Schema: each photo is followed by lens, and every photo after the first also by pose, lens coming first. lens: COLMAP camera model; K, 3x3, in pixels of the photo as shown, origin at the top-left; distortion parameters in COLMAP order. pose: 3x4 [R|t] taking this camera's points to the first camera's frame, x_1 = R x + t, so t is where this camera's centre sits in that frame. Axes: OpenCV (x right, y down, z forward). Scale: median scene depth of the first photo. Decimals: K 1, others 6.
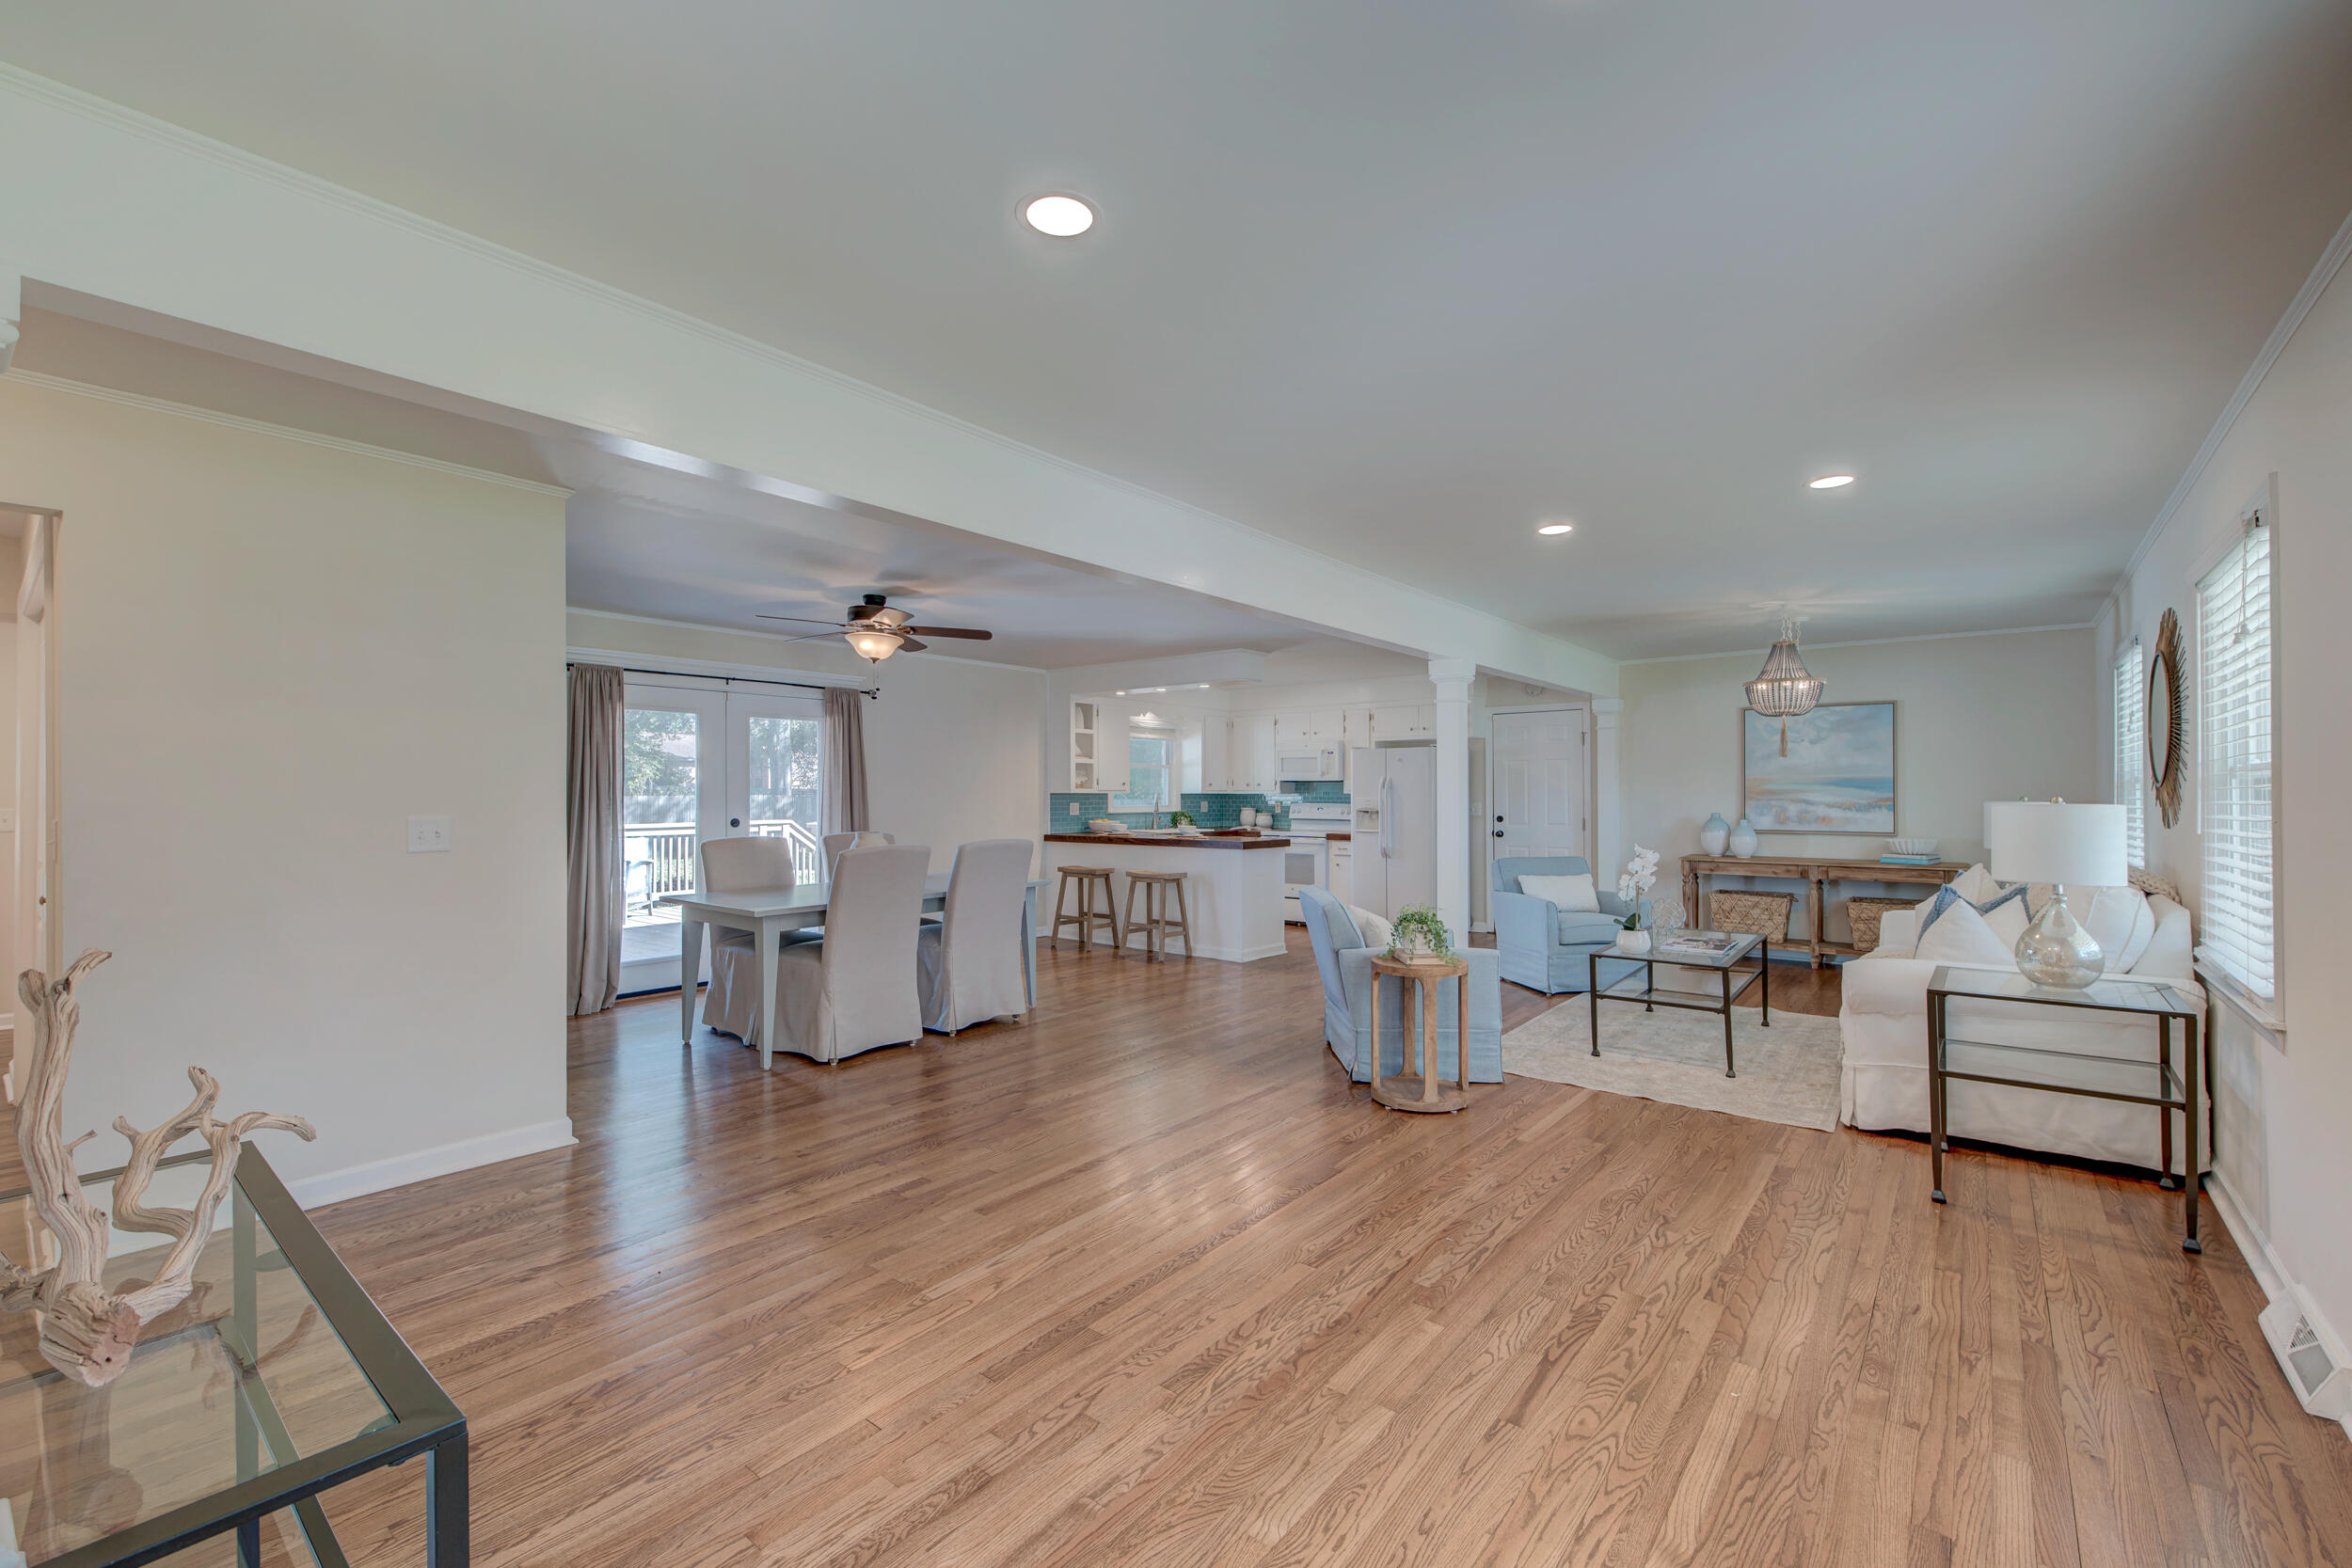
lens RADIAL K [[989.9, 0, 1194.1], [0, 989.9, 785.9], [0, 0, 1]] dist [0.002226, -0.000070]
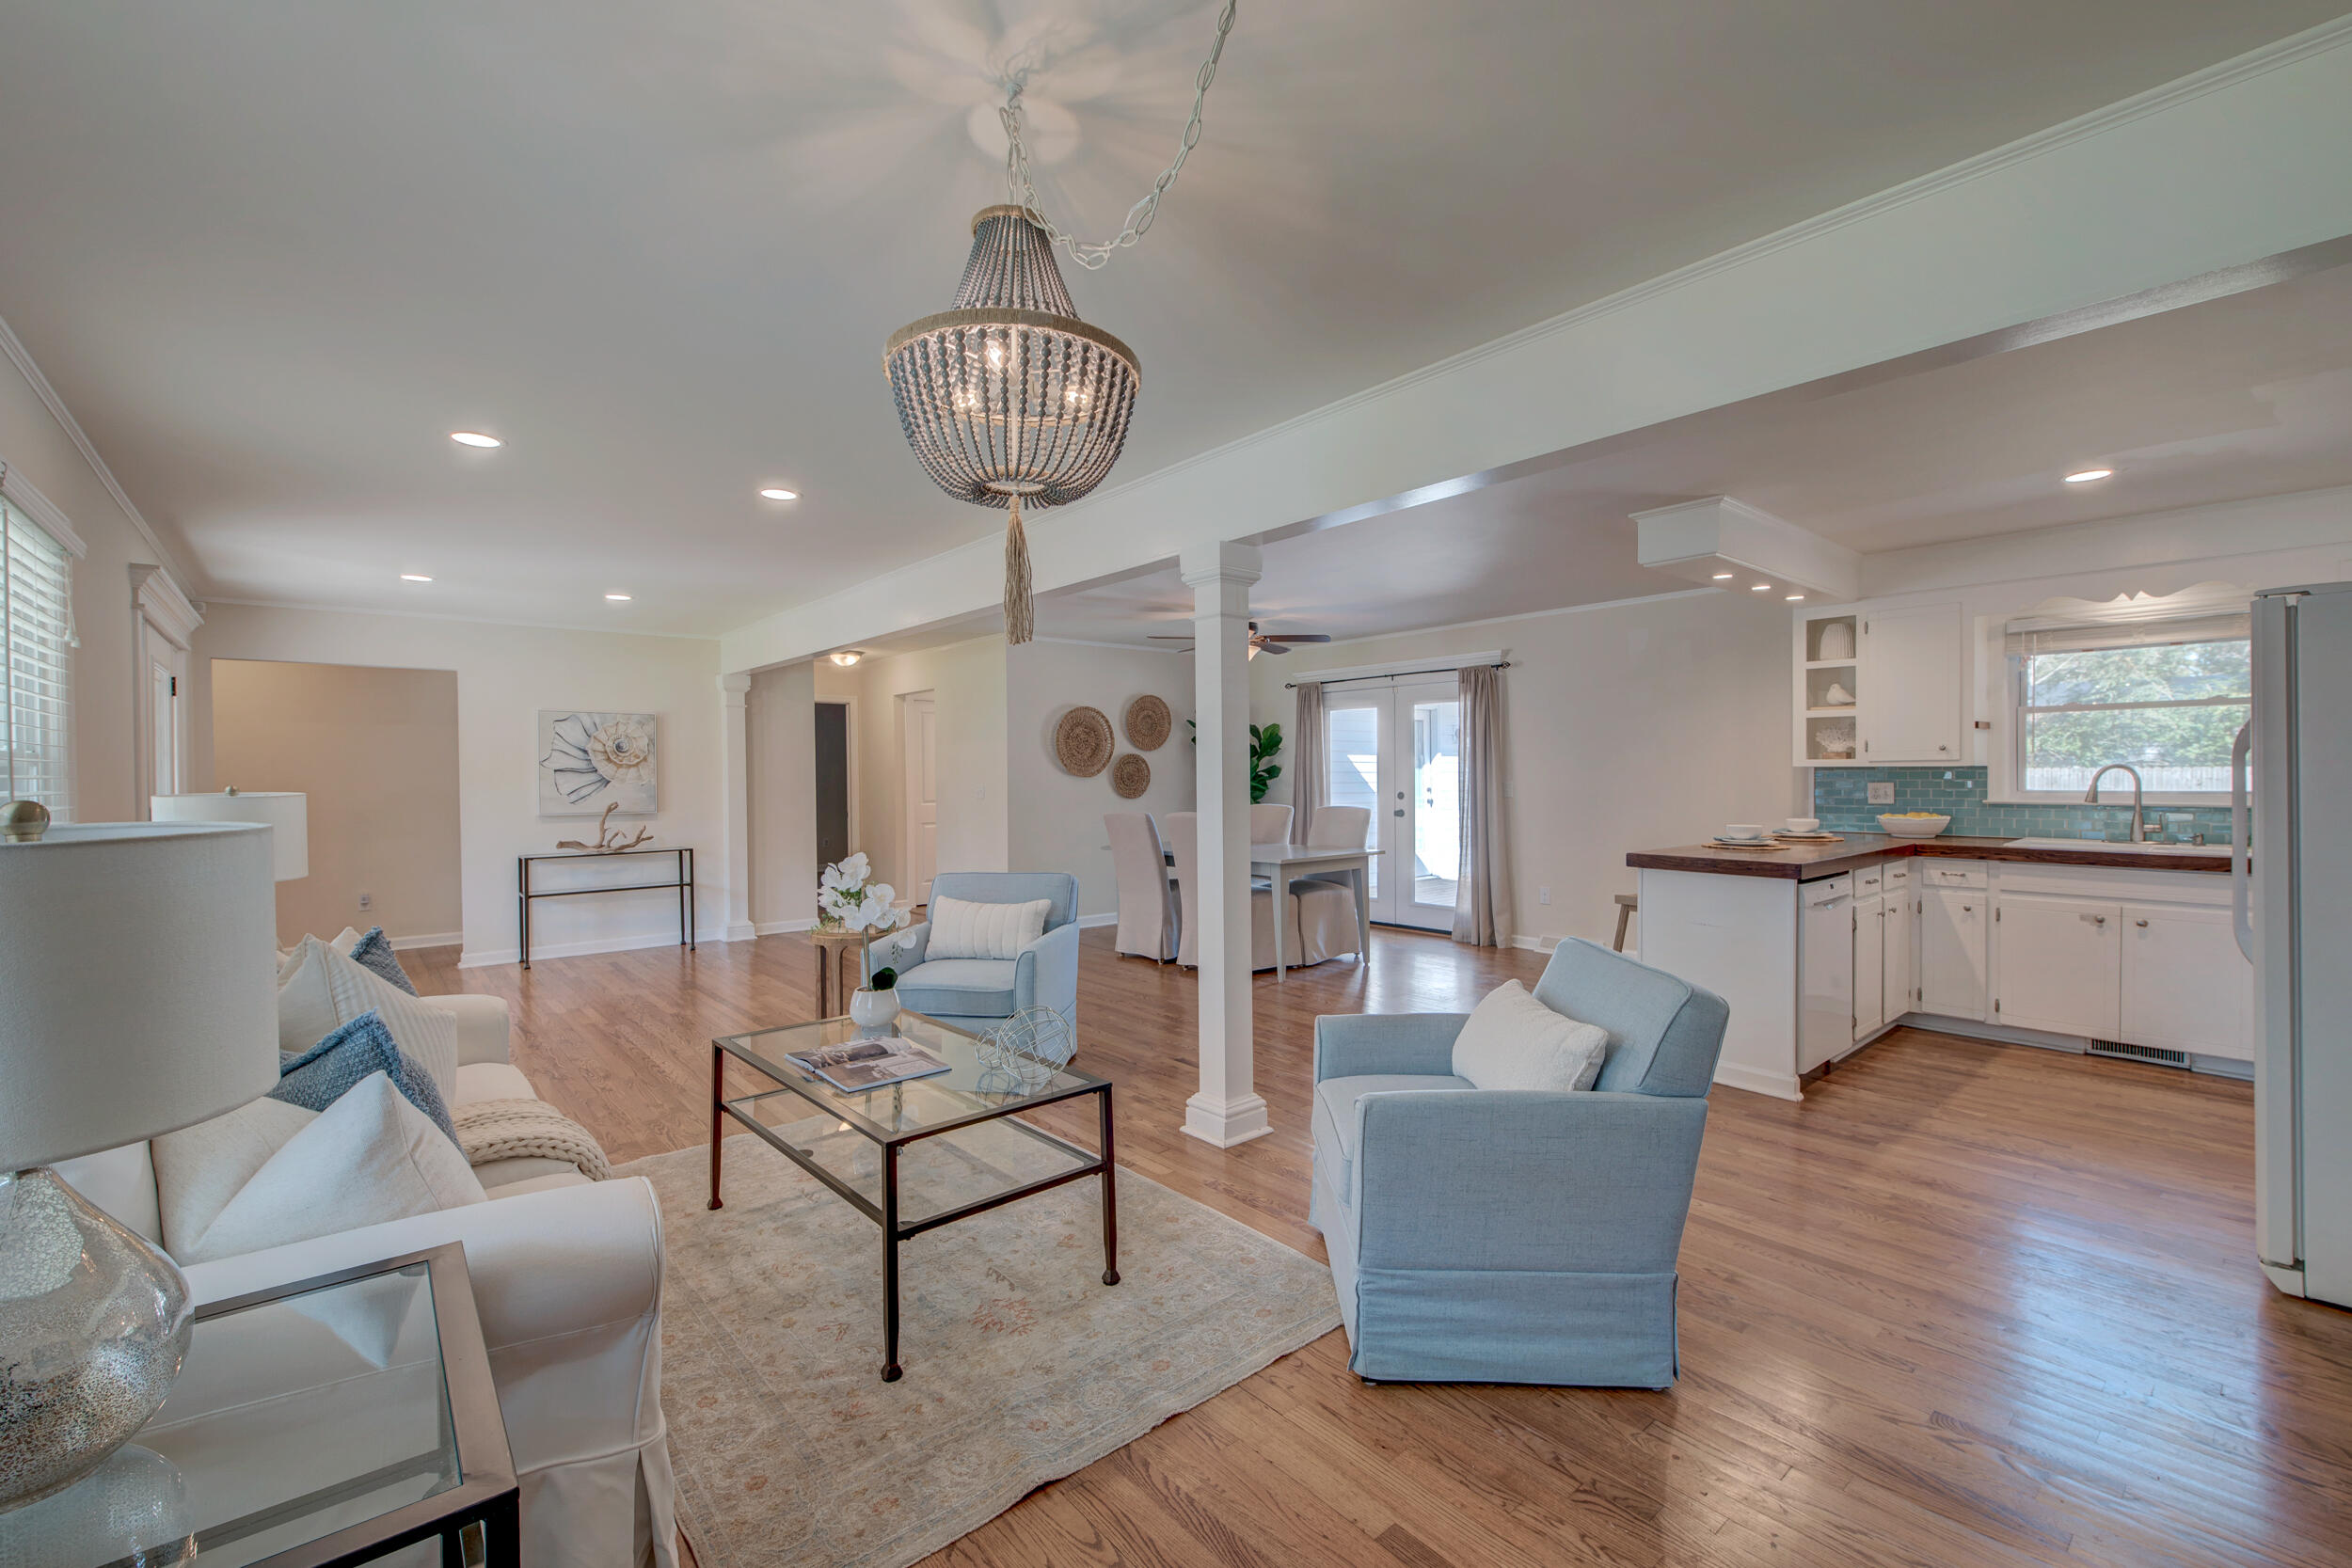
lens RADIAL K [[972.9, 0, 1187.0], [0, 972.9, 784.9], [0, 0, 1]] dist [0.002356, 0.000170]
pose [[-0.196620, 0.020380, -0.980268, 0.686917], [0.016750, 0.999708, 0.017424, 0.002830], [0.980337, -0.012994, -0.196904, 0.870383]]
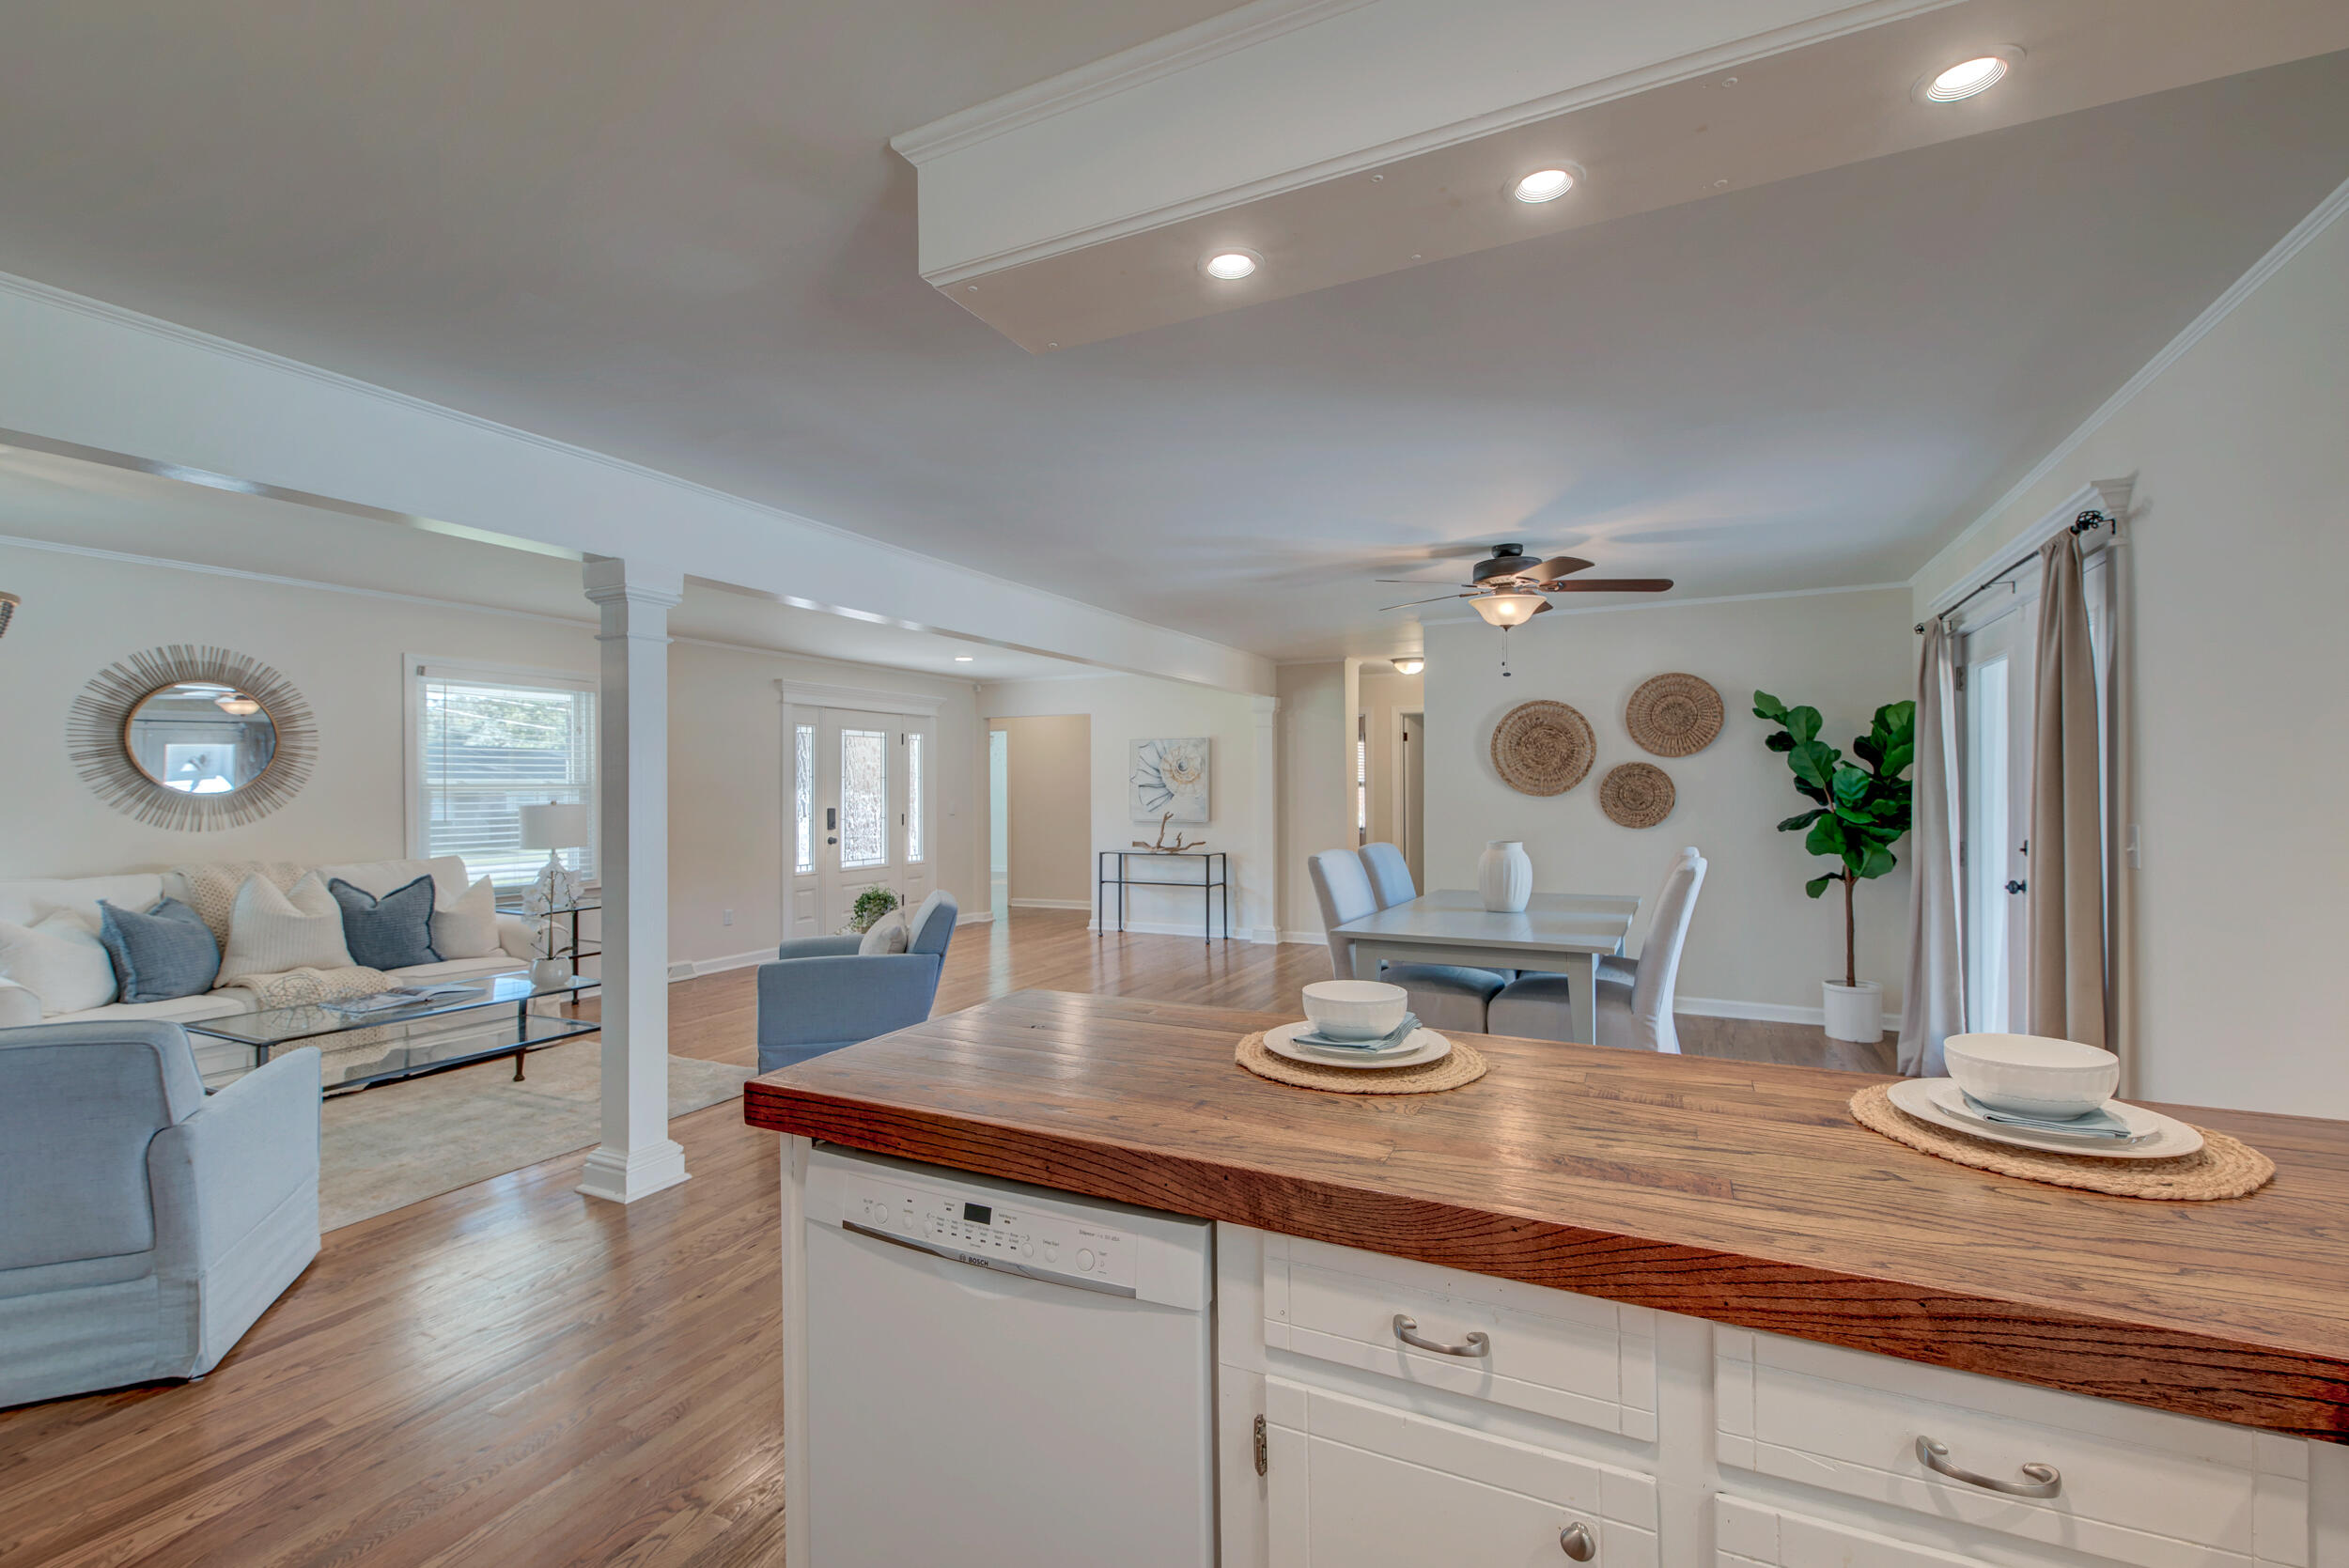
lens RADIAL K [[971.7, 0, 1185.5], [0, 971.7, 784.9], [0, 0, 1]] dist [0.002356, 0.000170]
pose [[-0.971708, 0.009947, -0.235978, 0.080942], [0.011801, 0.999910, -0.006445, 0.002434], [0.235892, -0.009048, -0.971737, 1.290268]]
